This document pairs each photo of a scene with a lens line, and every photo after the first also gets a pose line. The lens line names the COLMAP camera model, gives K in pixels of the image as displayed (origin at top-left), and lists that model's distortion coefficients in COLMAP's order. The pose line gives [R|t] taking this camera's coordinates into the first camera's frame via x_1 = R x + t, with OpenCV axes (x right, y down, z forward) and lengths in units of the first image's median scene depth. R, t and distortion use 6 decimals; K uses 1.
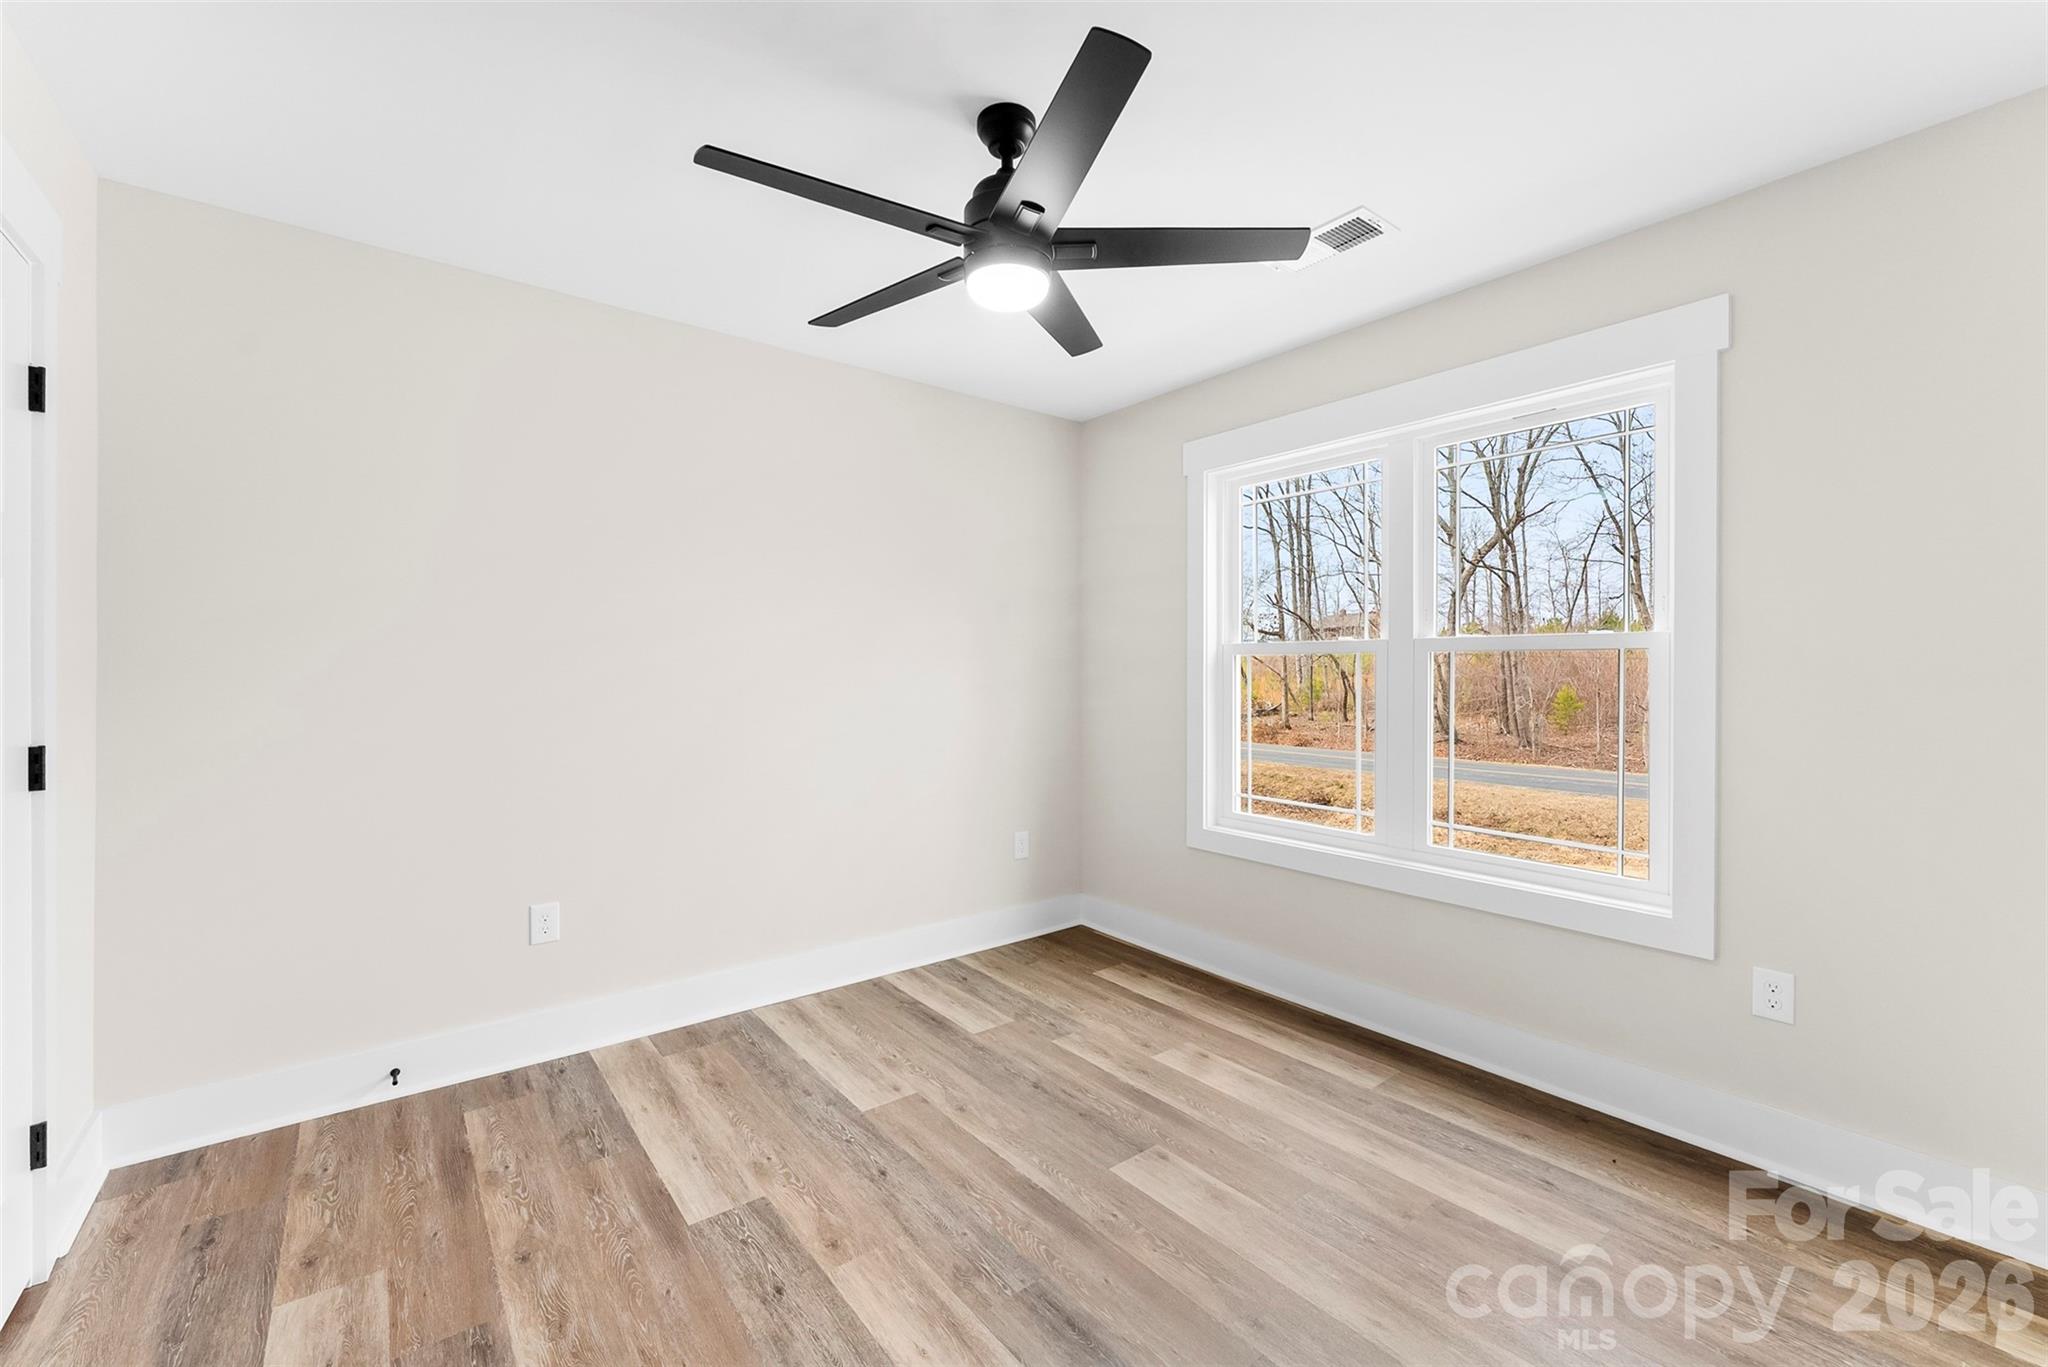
lens RADIAL K [[835.2, 0, 1016.4], [0, 835.2, 654.1], [0, 0, 1]] dist [-0.005774, 0.000360]
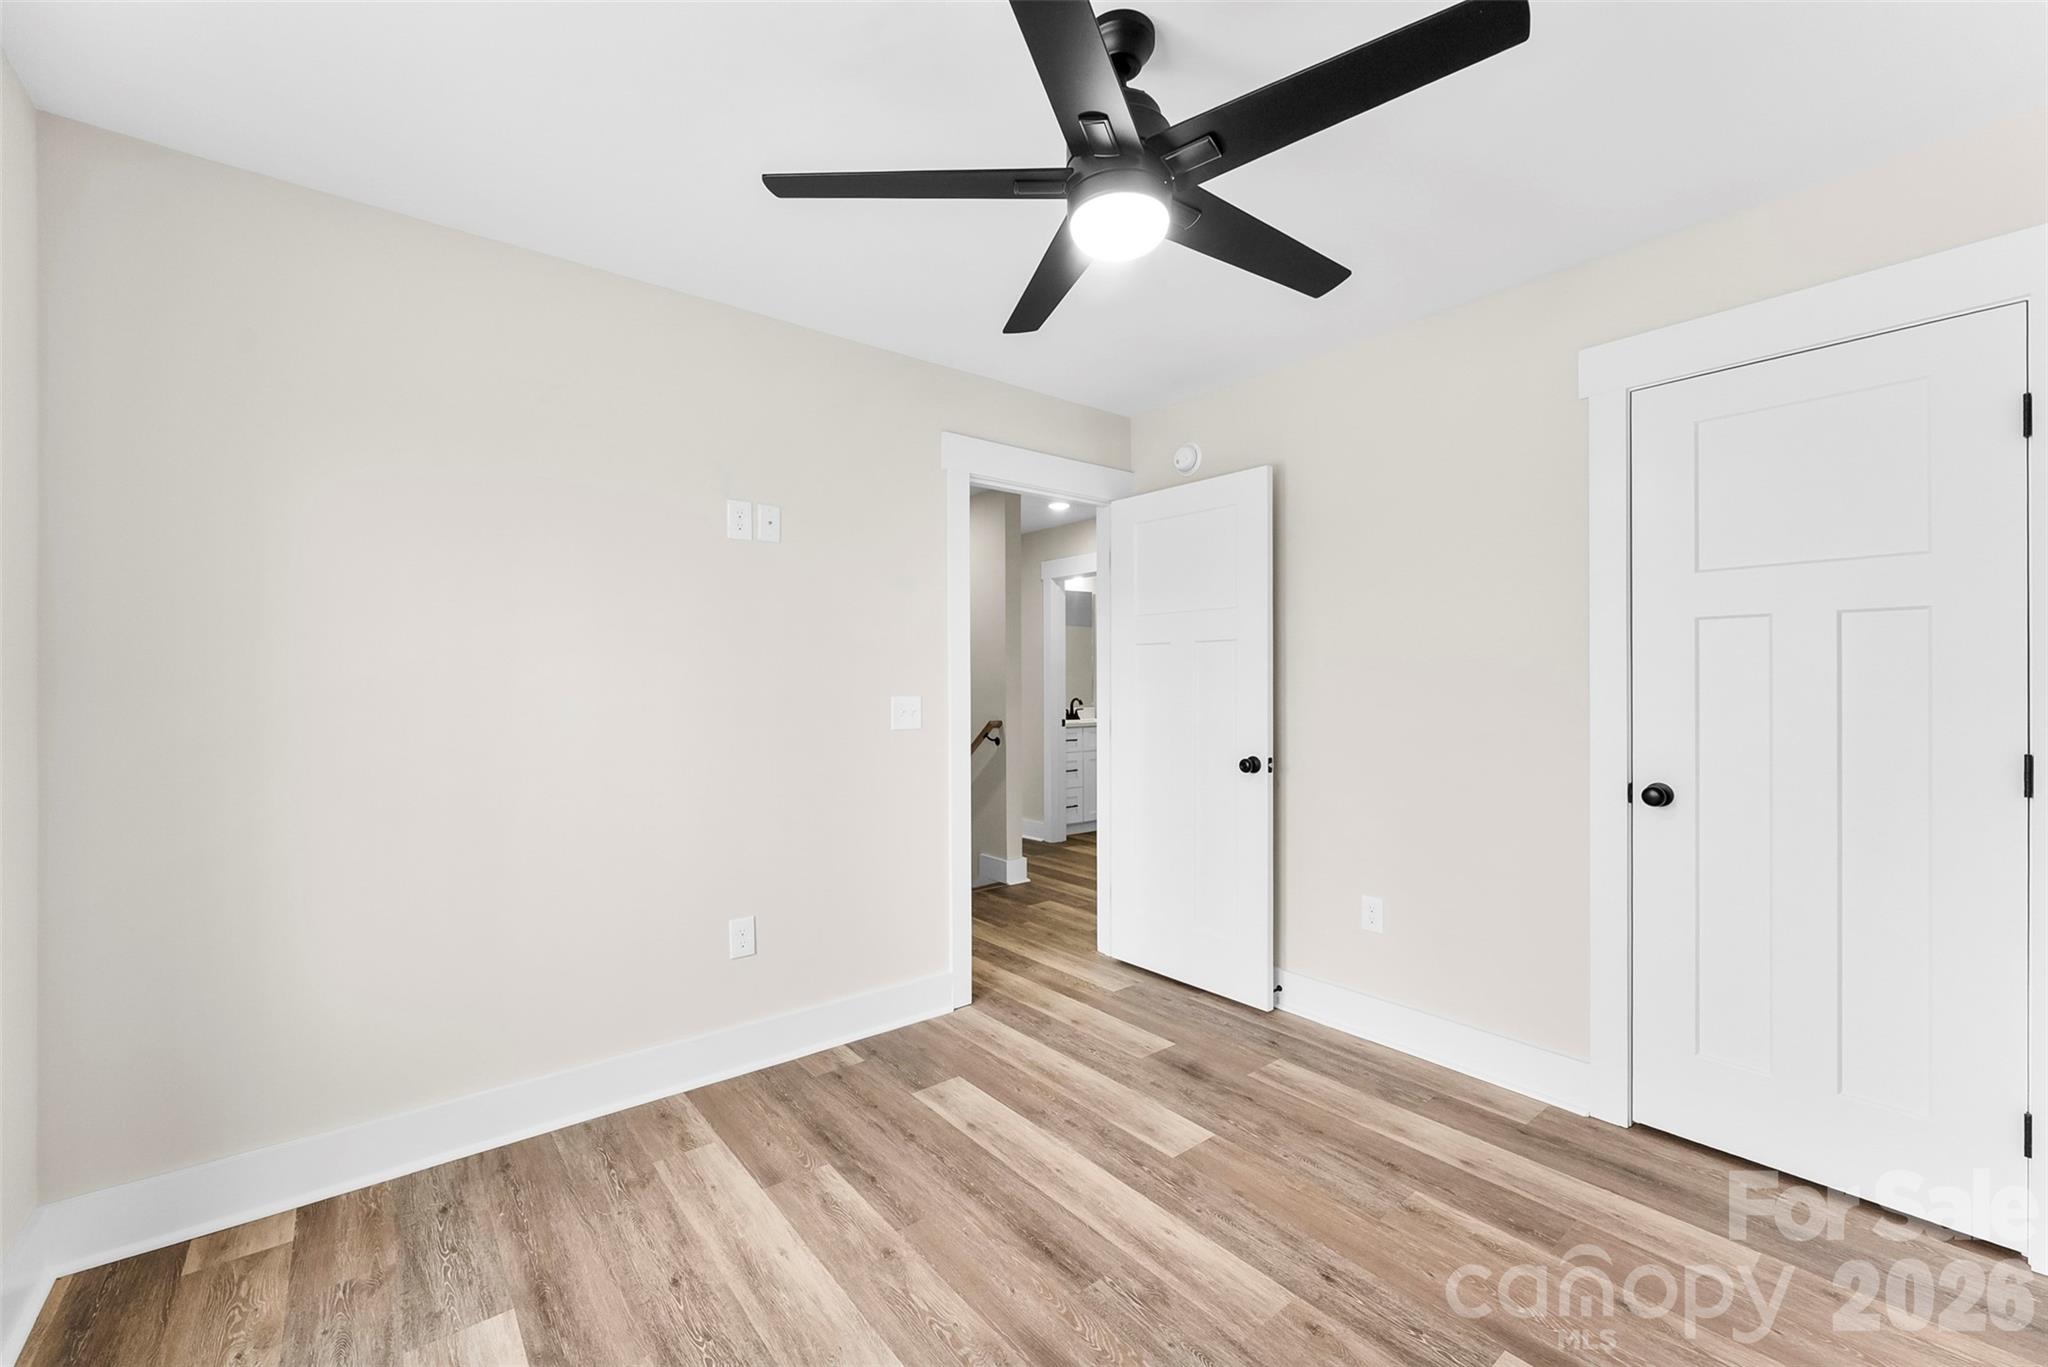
lens RADIAL K [[835.2, 0, 1016.1], [0, 835.2, 692.1], [0, 0, 1]] dist [-0.005774, 0.000360]
pose [[-0.999960, 0.003044, -0.008433, 0.096438], [0.003050, 0.999995, -0.000773, 0.025006], [0.008431, -0.000799, -0.999964, 1.752753]]
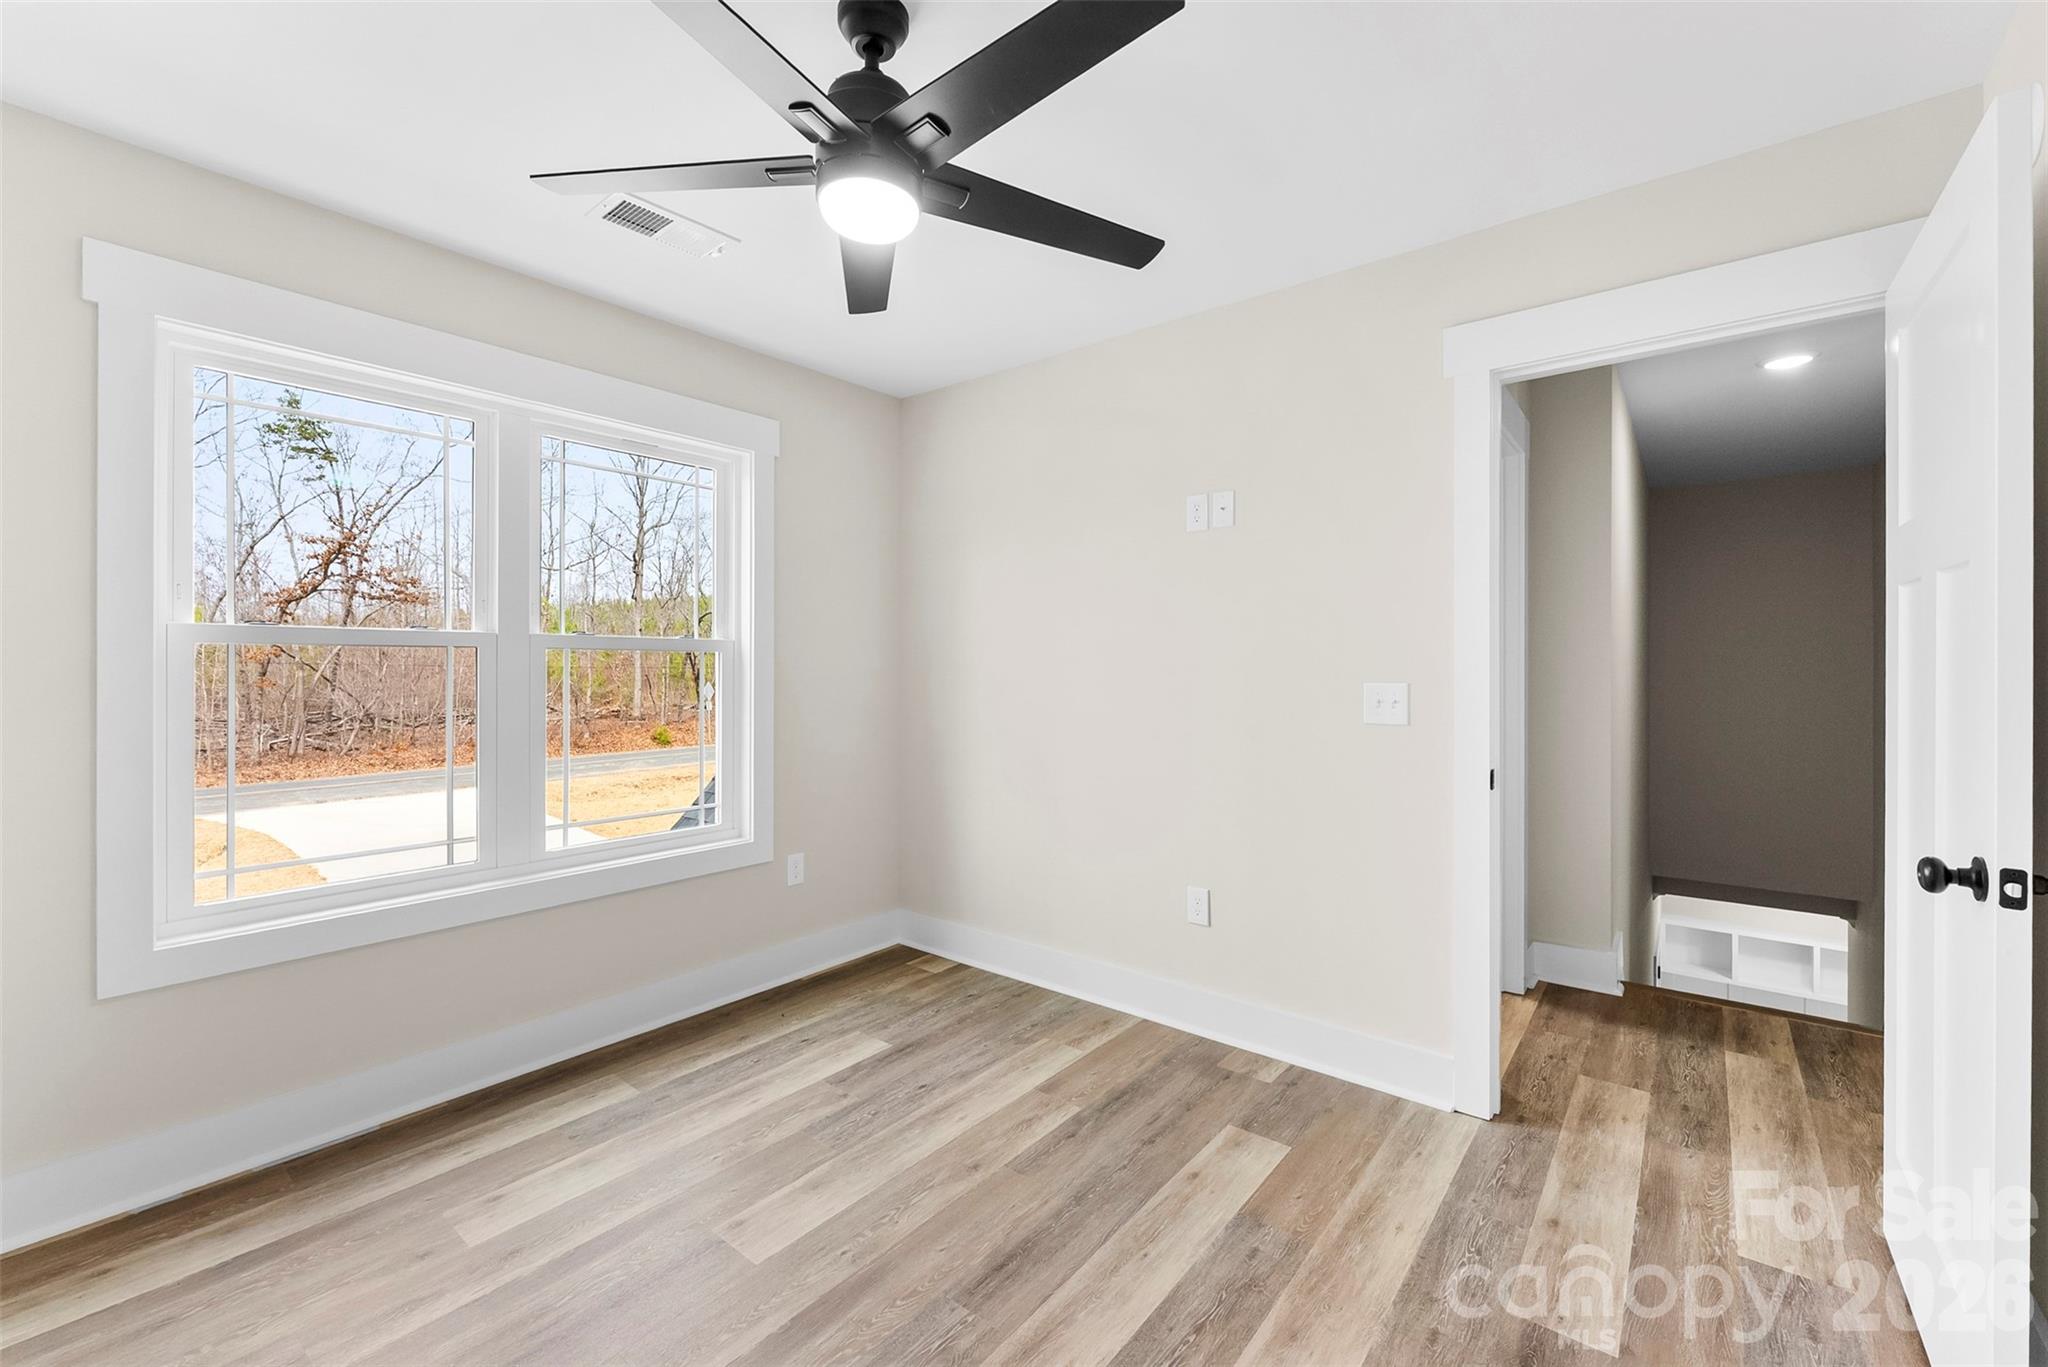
lens RADIAL K [[835.2, 0, 1031.2], [0, 835.2, 673.2], [0, 0, 1]] dist [-0.005774, 0.000360]
pose [[-0.225358, -0.008618, 0.974238, -0.815072], [-0.012729, 0.999902, 0.005900, 0.015756], [-0.974193, -0.011071, -0.225445, 0.990436]]
